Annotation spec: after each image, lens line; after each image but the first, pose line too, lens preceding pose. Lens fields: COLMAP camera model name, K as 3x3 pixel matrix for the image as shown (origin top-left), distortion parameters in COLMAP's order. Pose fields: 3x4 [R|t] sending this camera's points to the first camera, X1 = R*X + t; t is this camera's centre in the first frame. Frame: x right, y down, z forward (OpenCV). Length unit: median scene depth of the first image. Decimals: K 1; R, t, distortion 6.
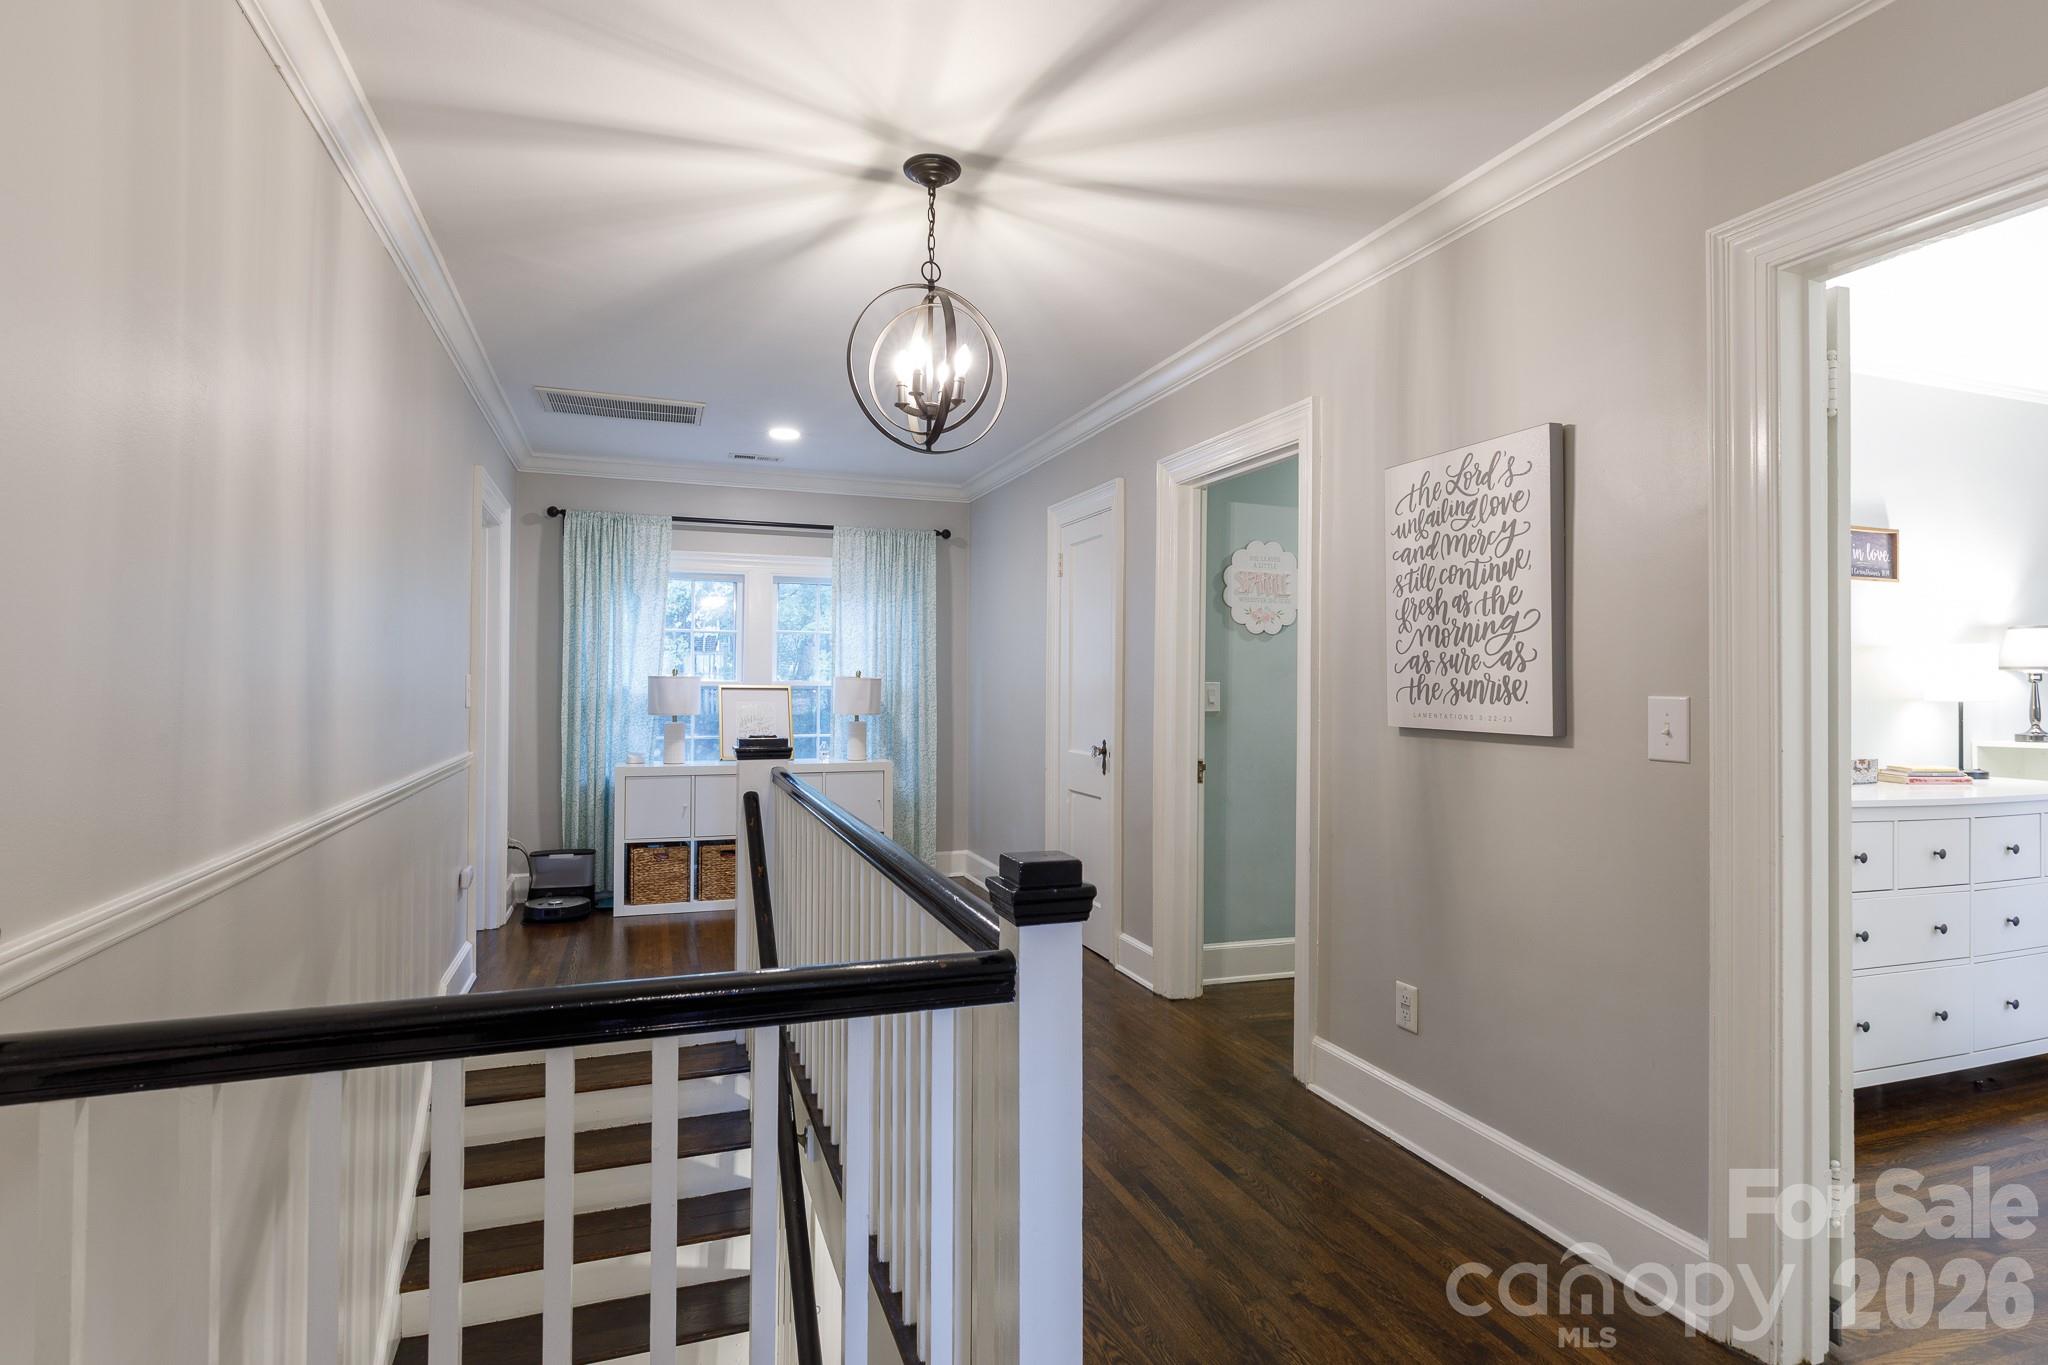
lens RADIAL K [[1029.7, 0, 1025.1], [0, 1029.7, 680.7], [0, 0, 1]] dist [0.000184, 0.000530]
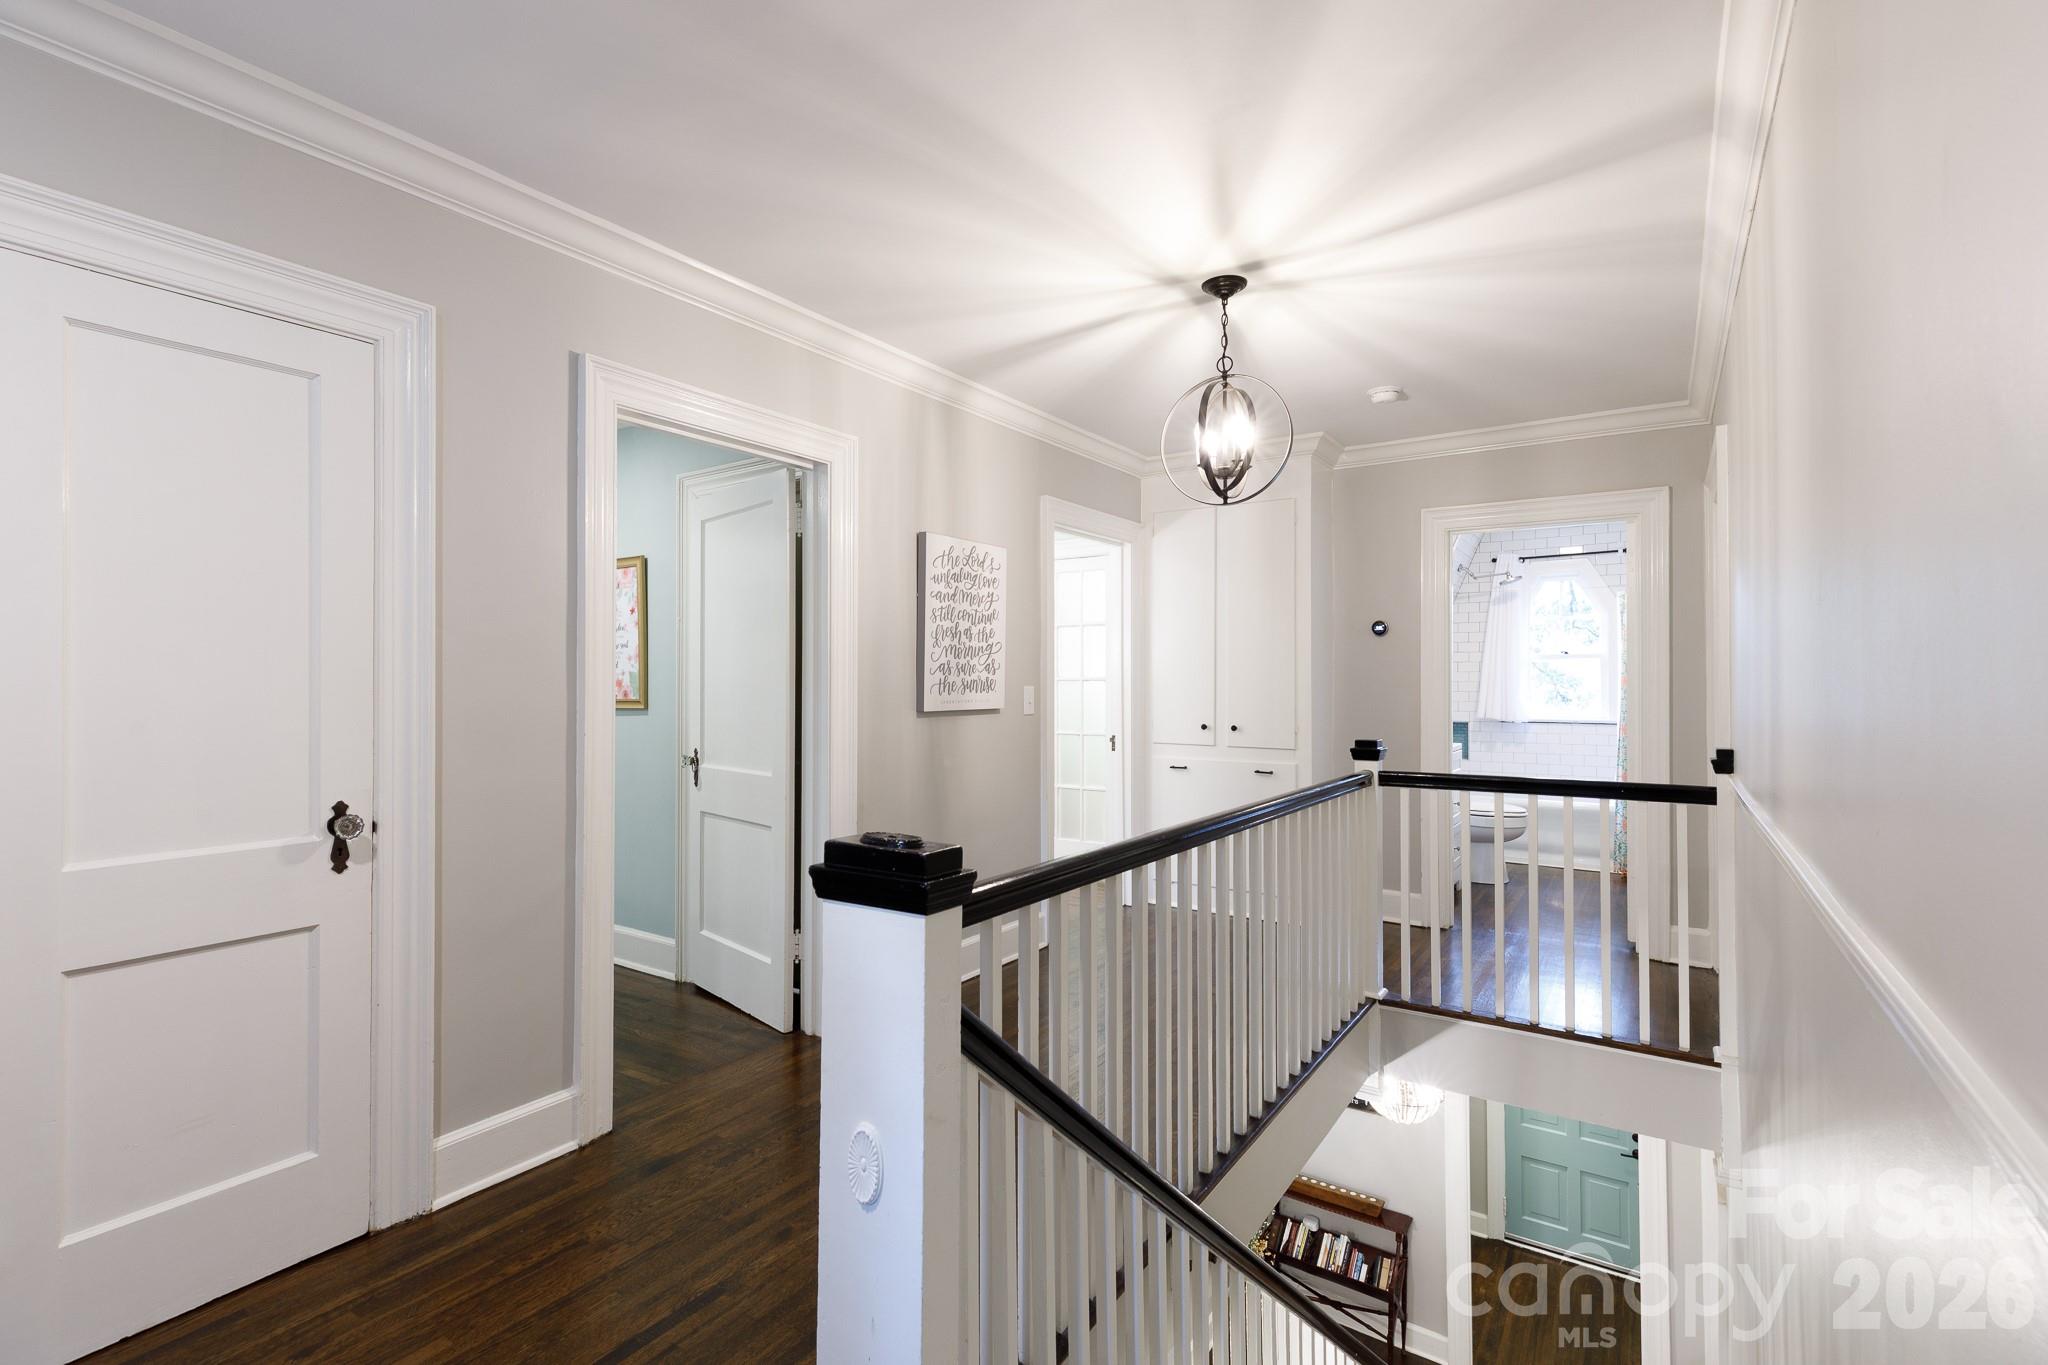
lens RADIAL K [[924.0, 0, 1021.7], [0, 924.0, 674.1], [0, 0, 1]] dist [0.002885, -0.000579]
pose [[-0.575157, -0.001645, 0.818041, -0.846561], [-0.006510, 0.999976, -0.002567, -0.005833], [-0.818017, -0.006802, -0.575154, 1.778913]]
